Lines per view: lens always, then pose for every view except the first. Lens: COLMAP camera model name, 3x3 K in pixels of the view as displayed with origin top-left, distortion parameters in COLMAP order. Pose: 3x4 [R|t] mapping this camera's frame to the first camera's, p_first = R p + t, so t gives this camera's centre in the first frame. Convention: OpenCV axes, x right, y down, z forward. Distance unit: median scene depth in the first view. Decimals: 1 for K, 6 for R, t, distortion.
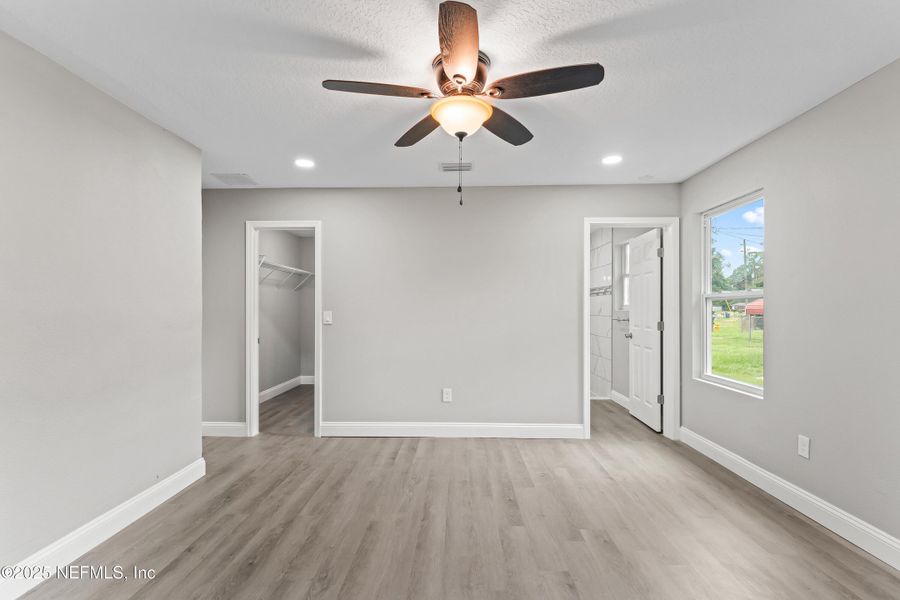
lens RADIAL K [[422.7, 0, 444.1], [0, 422.7, 305.7], [0, 0, 1]] dist [-0.000891, 0.000233]
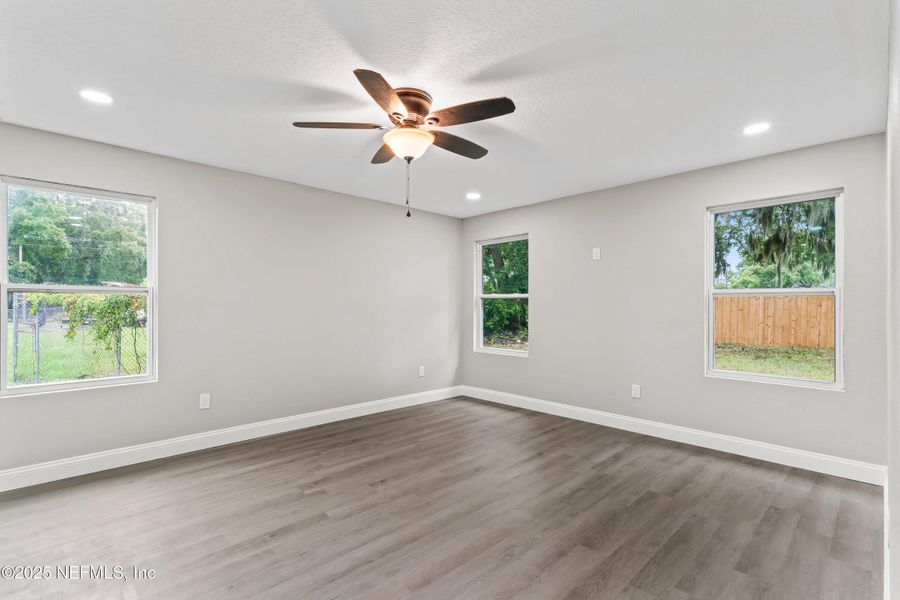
lens RADIAL K [[422.7, 0, 444.1], [0, 422.7, 305.7], [0, 0, 1]] dist [-0.000891, 0.000233]
pose [[-0.718910, -0.002372, 0.695099, -0.763365], [-0.003238, 0.999995, 0.000063, 0.011547], [-0.695095, -0.002206, -0.718914, 1.580596]]
